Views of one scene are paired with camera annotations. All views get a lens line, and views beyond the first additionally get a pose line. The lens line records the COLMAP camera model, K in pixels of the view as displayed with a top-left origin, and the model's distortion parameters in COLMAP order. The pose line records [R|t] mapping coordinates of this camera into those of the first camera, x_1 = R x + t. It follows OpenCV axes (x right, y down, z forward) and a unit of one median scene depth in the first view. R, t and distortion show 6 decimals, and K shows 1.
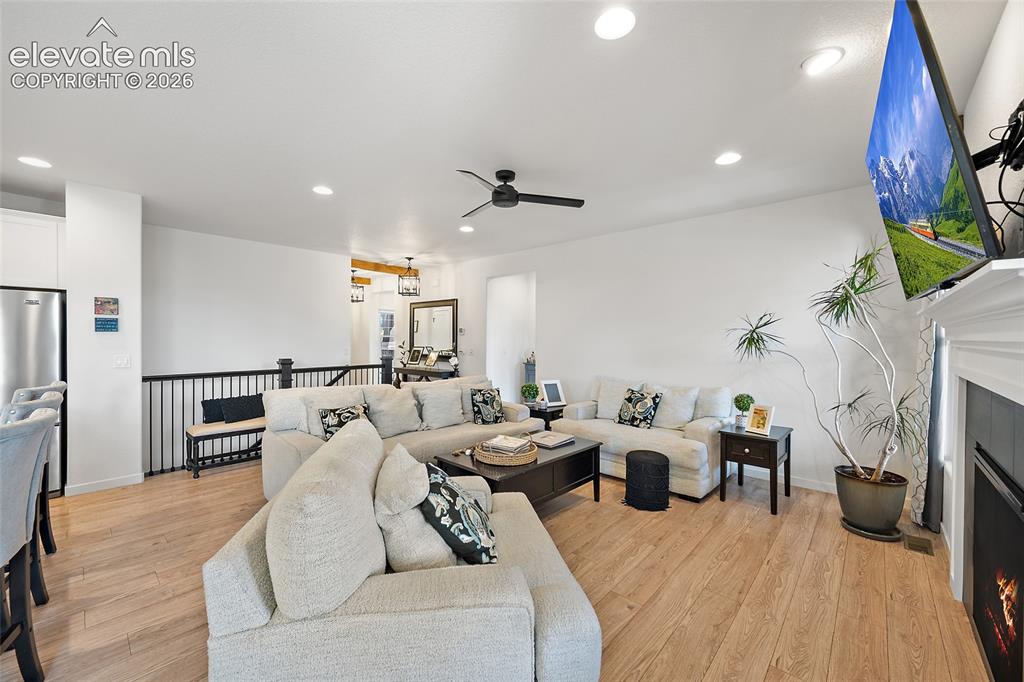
lens RADIAL K [[412.4, 0, 505.8], [0, 412.4, 337.9], [0, 0, 1]] dist [-0.002784, -0.000242]
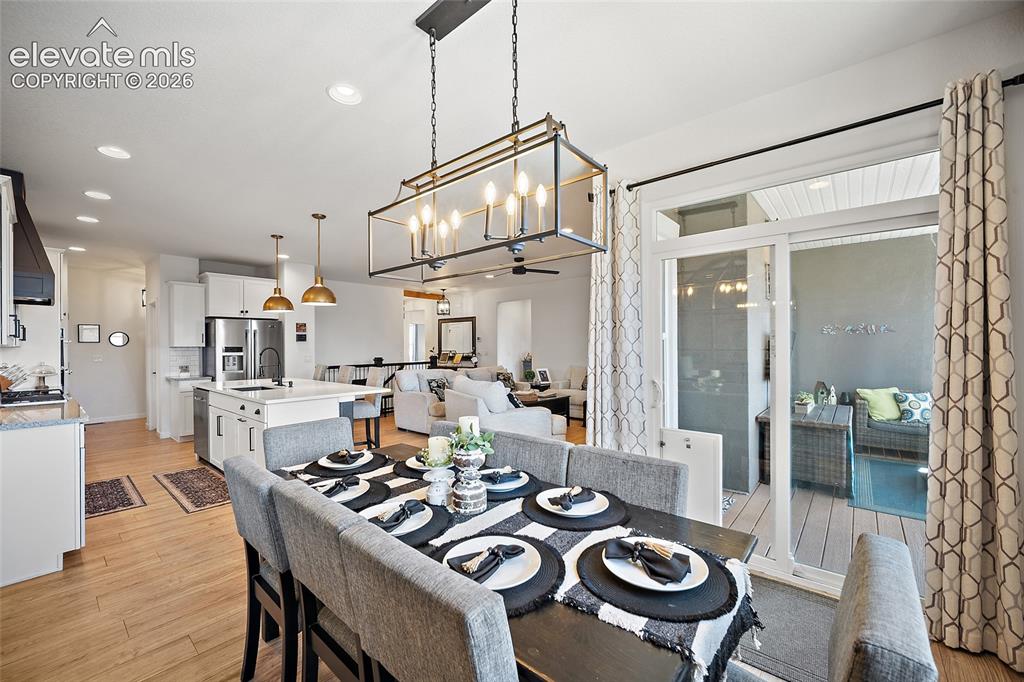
lens RADIAL K [[403.5, 0, 498.4], [0, 403.5, 343.0], [0, 0, 1]] dist [-0.001456, -0.000231]
pose [[0.999825, -0.012275, 0.014090, -0.083804], [0.012364, 0.999904, -0.006230, 0.009782], [-0.014012, 0.006403, 0.999881, -0.577551]]
